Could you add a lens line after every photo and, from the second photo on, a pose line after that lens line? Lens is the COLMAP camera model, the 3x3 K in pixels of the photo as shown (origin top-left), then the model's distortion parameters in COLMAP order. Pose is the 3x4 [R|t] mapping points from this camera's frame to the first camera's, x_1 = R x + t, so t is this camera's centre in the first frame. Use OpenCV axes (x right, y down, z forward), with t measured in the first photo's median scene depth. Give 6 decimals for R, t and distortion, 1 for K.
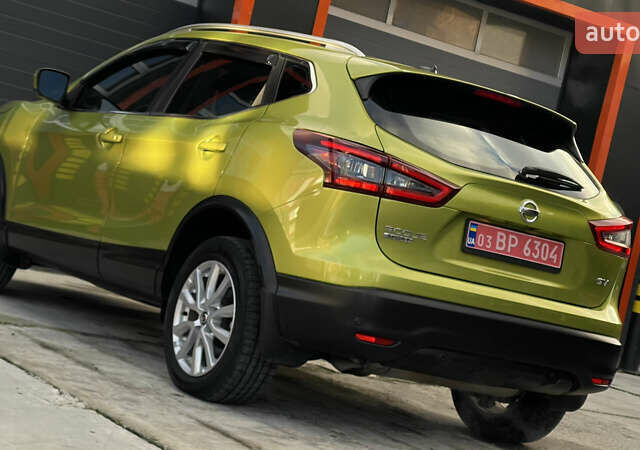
lens RADIAL K [[1534.9, 0, 322.7], [0, 1534.9, 223.5], [0, 0, 1]] dist [0.137502, 0.000000]
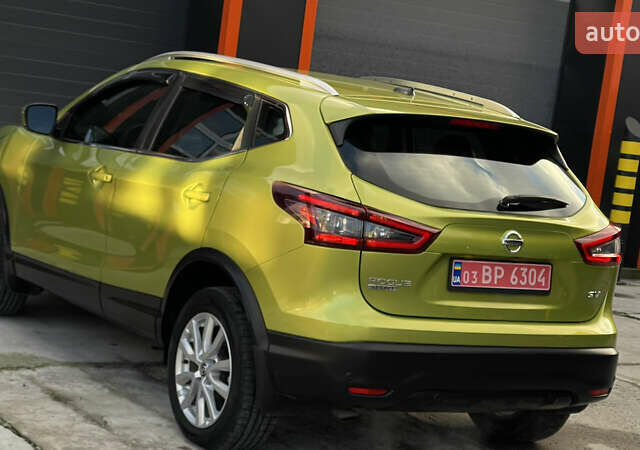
lens RADIAL K [[1534.9, 0, 336.7], [0, 1534.9, 205.5], [0, 0, 1]] dist [0.137502, 0.000000]
pose [[0.995525, -0.088148, -0.034068, 0.054857], [0.091145, 0.990833, 0.099717, -0.139502], [0.024966, -0.102375, 0.994432, -0.001145]]
